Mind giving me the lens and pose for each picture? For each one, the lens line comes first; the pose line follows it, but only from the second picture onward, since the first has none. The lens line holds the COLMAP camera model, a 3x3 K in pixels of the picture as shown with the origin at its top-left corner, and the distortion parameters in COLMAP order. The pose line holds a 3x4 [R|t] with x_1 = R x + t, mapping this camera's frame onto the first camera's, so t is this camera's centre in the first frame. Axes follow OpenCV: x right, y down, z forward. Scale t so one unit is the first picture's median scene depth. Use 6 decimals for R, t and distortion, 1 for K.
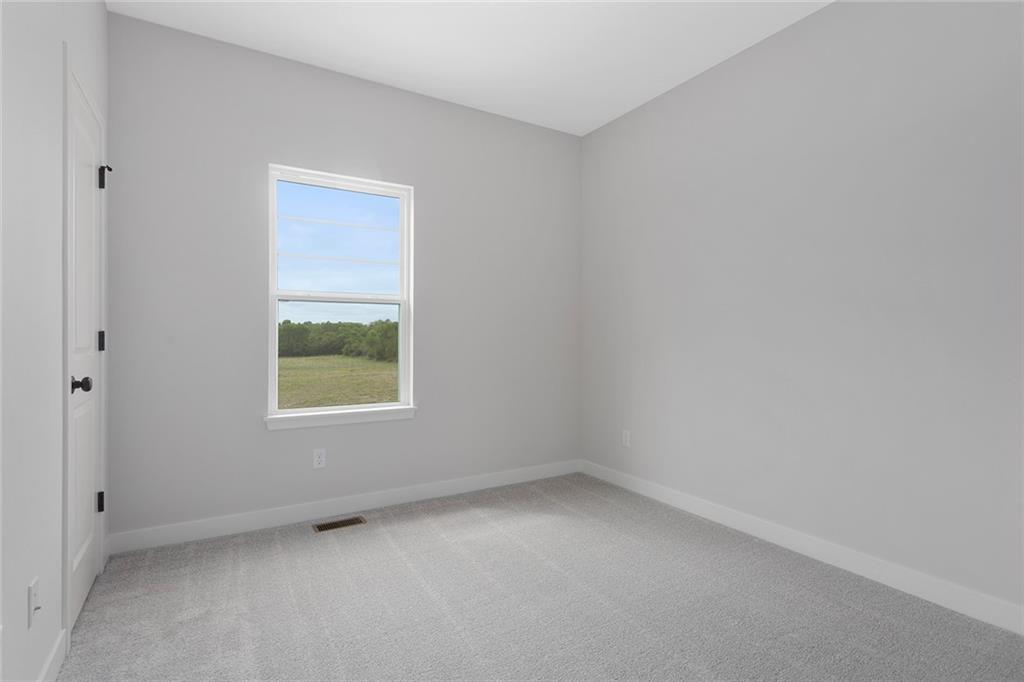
lens RADIAL K [[493.5, 0, 512.0], [0, 493.5, 341.0], [0, 0, 1]] dist [0.001046, 0.000084]
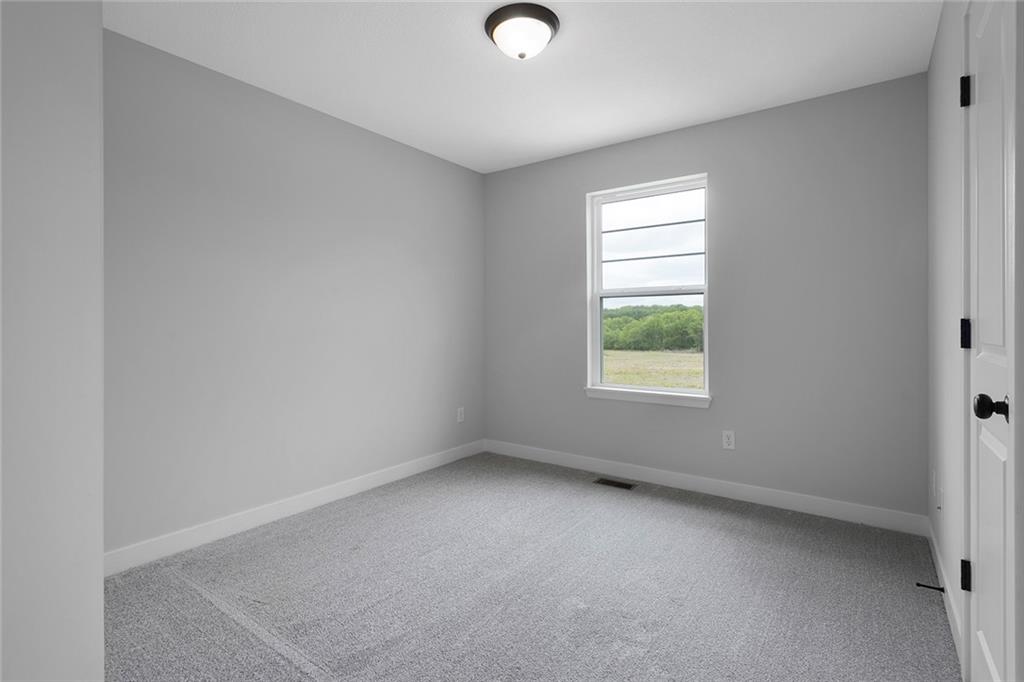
lens RADIAL K [[493.5, 0, 512.0], [0, 493.5, 341.0], [0, 0, 1]] dist [0.001046, 0.000084]
pose [[0.392394, 0.037083, -0.919050, 0.584556], [0.003140, 0.999127, 0.041655, -0.018714], [0.919792, -0.019231, 0.391935, 0.298552]]
